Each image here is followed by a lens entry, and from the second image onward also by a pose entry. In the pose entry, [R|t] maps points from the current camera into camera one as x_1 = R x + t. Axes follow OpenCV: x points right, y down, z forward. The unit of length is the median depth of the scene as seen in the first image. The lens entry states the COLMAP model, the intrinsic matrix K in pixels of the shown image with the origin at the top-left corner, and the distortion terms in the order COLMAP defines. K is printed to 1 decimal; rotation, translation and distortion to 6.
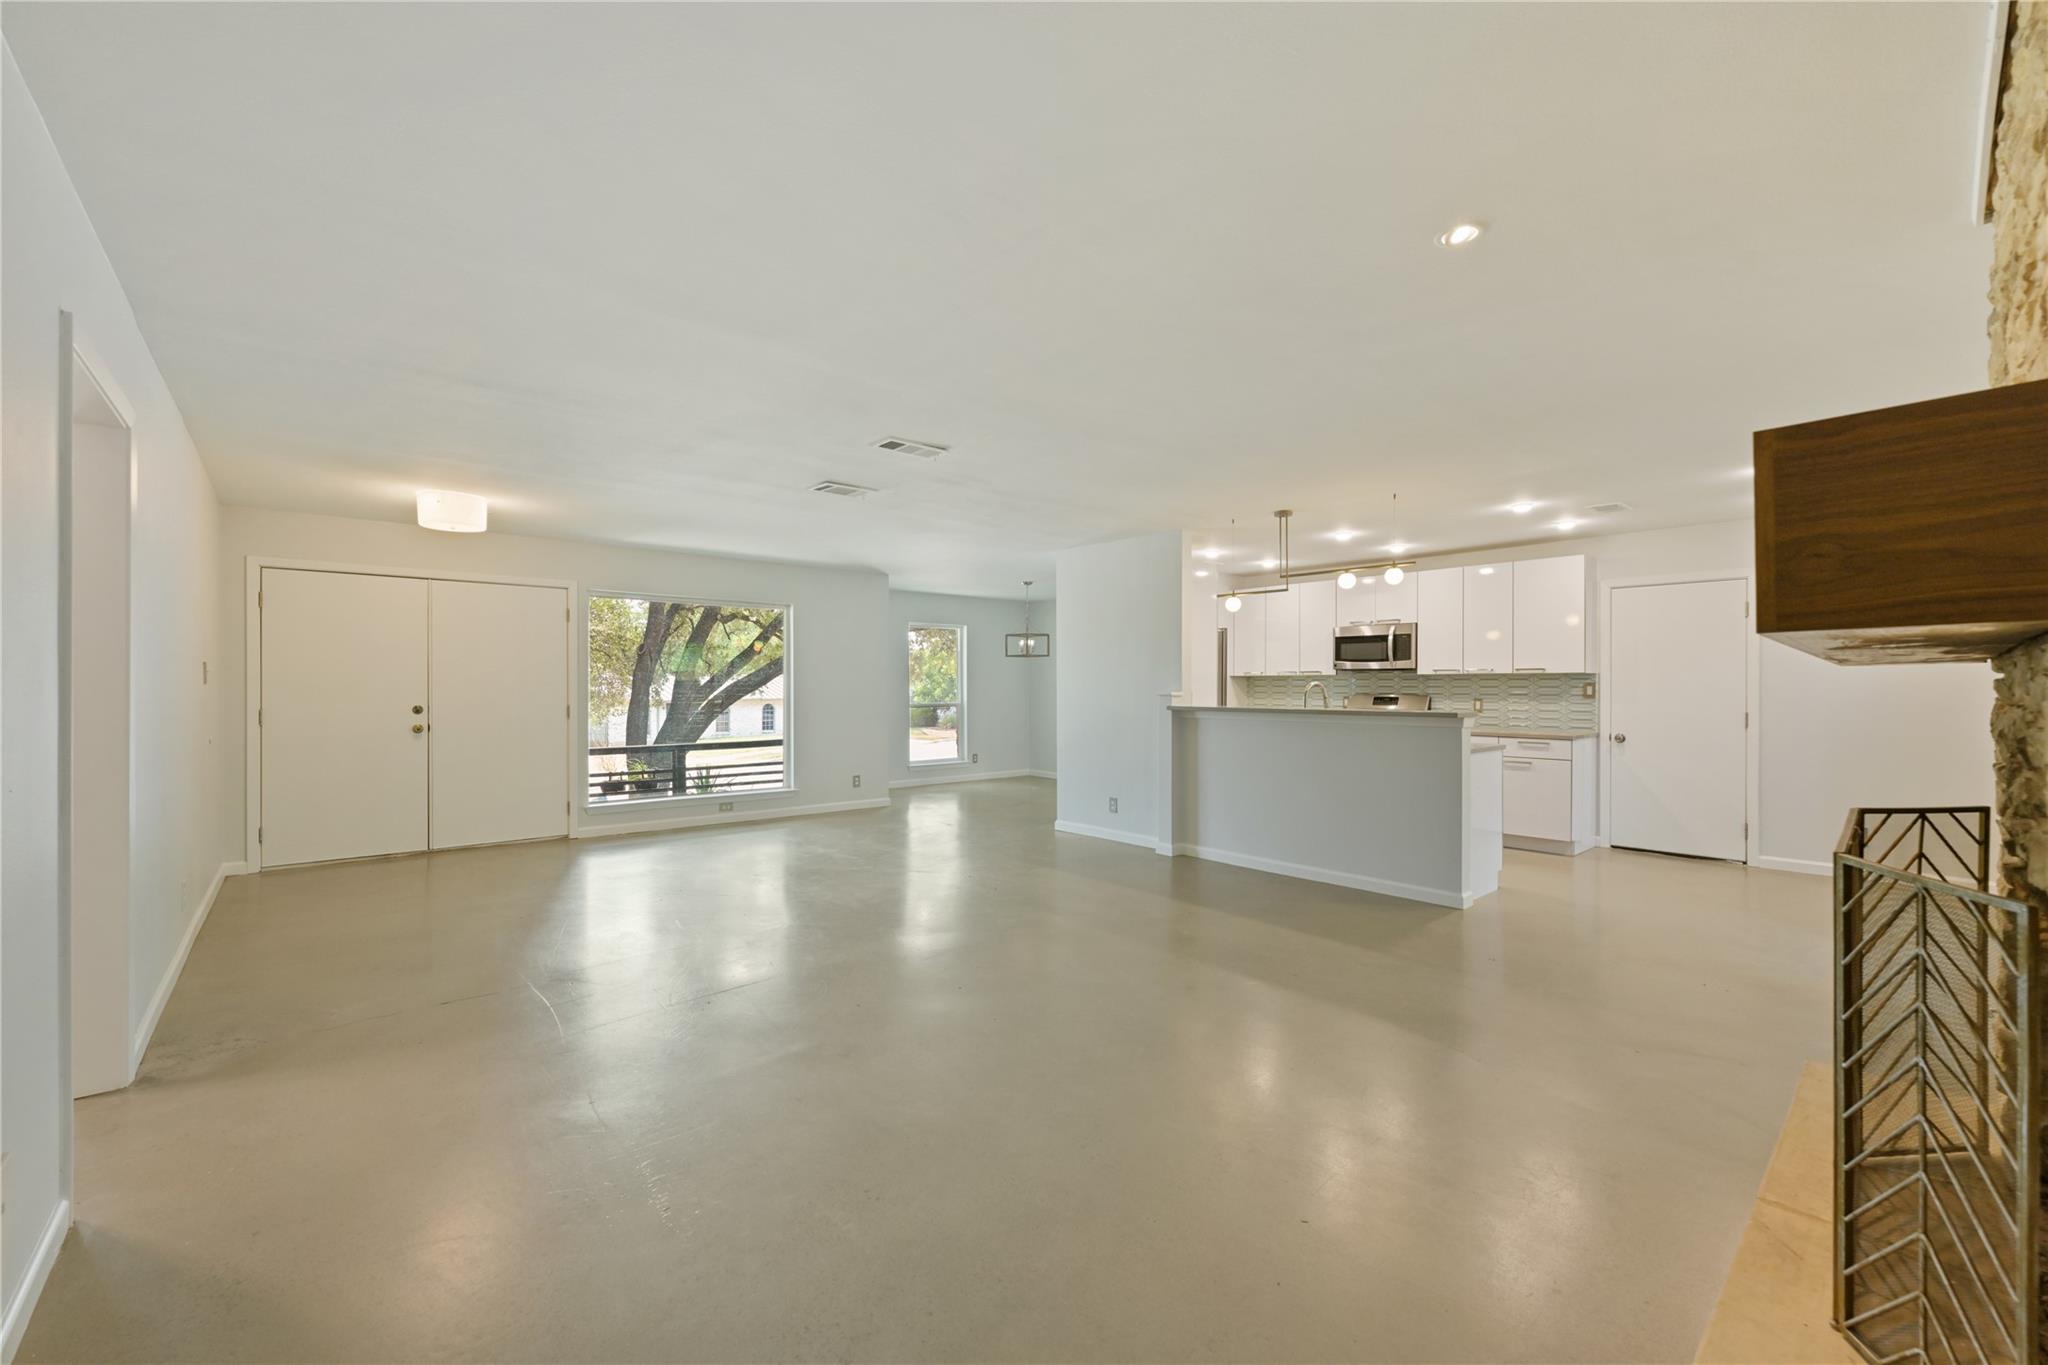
lens RADIAL K [[815.2, 0, 1028.0], [0, 815.2, 681.9], [0, 0, 1]] dist [0.002642, 0.000765]
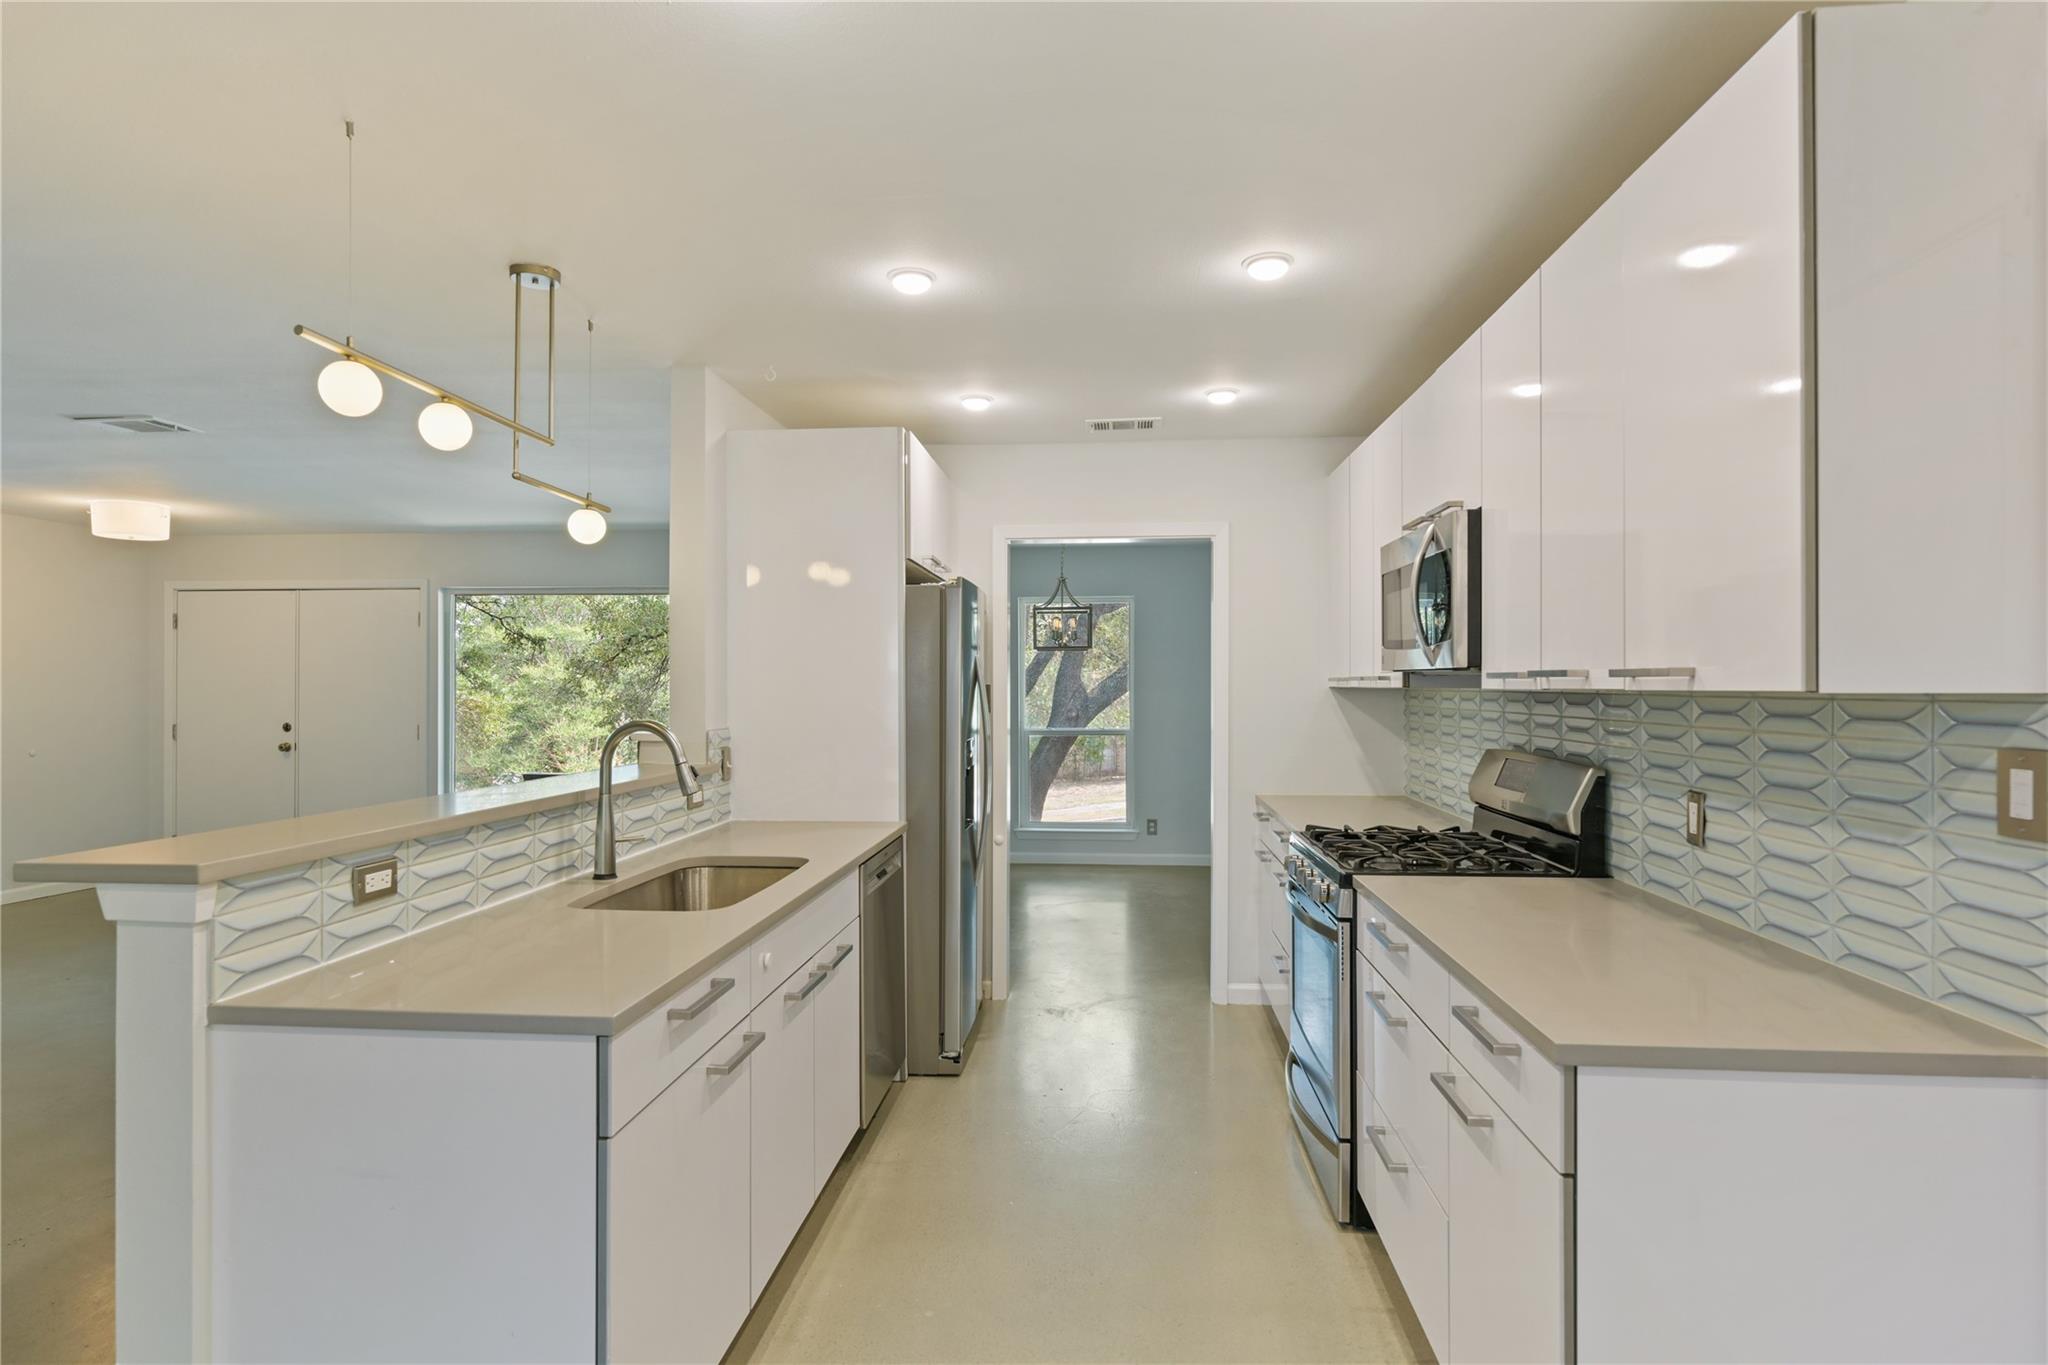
lens RADIAL K [[1075.6, 0, 1029.7], [0, 1075.6, 677.8], [0, 0, 1]] dist [-0.003288, -0.000788]
pose [[0.692305, -0.005708, -0.721583, 0.704681], [0.004075, 0.999984, -0.004000, -0.013943], [0.721594, -0.000171, 0.692317, 0.692516]]
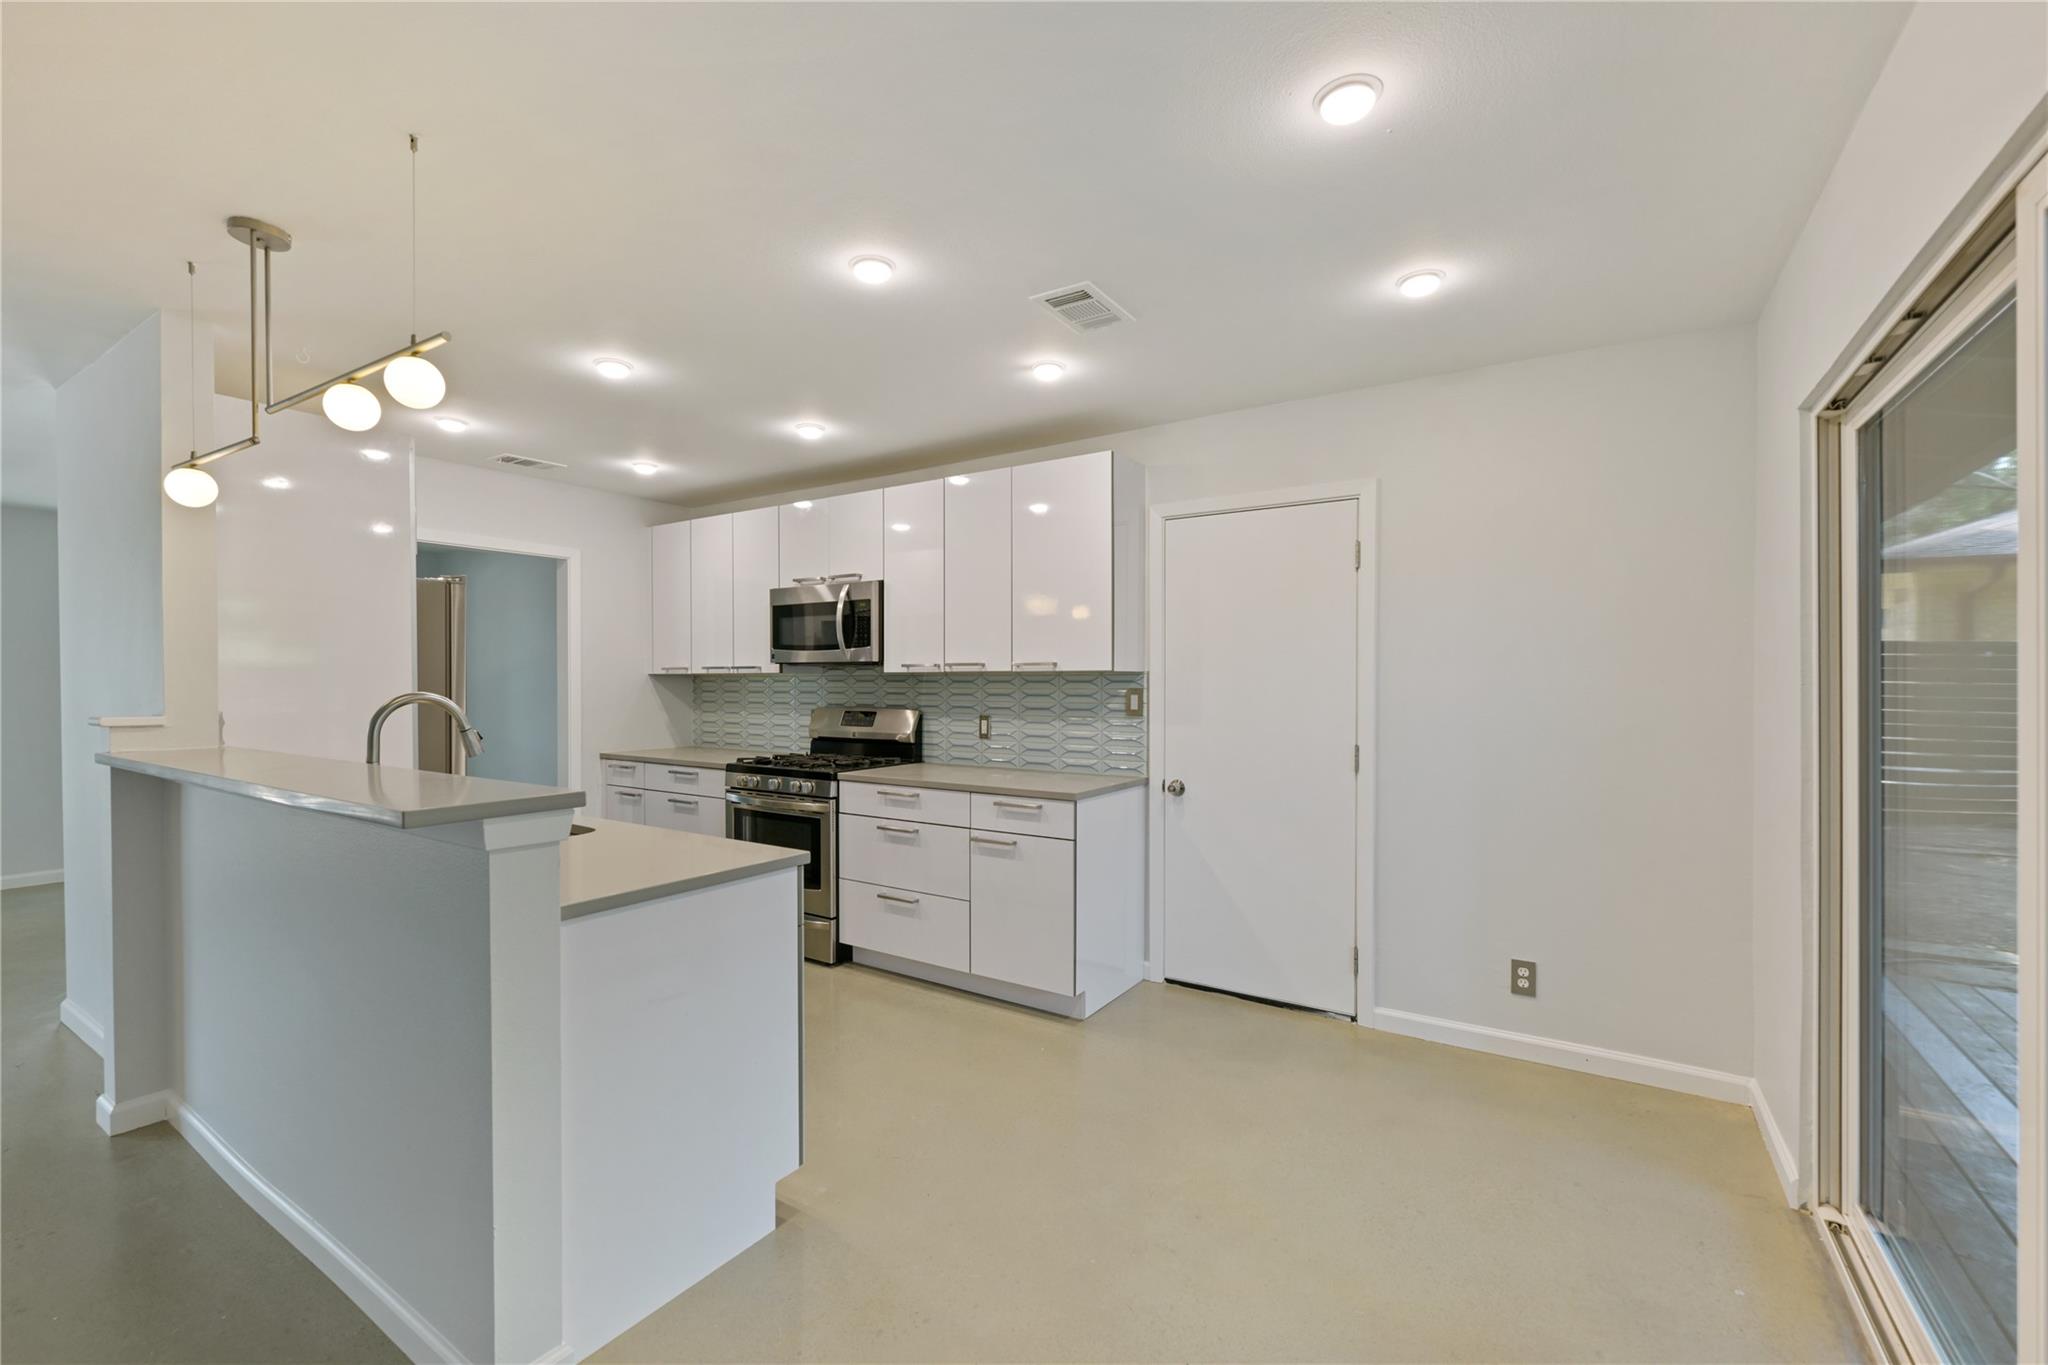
lens RADIAL K [[852.3, 0, 1018.5], [0, 852.3, 685.6], [0, 0, 1]] dist [0.001824, 0.000148]
pose [[0.966582, -0.002903, 0.256342, 0.460554], [0.000355, 0.999950, 0.009984, -0.006807], [-0.256358, -0.009559, 0.966535, 0.454979]]
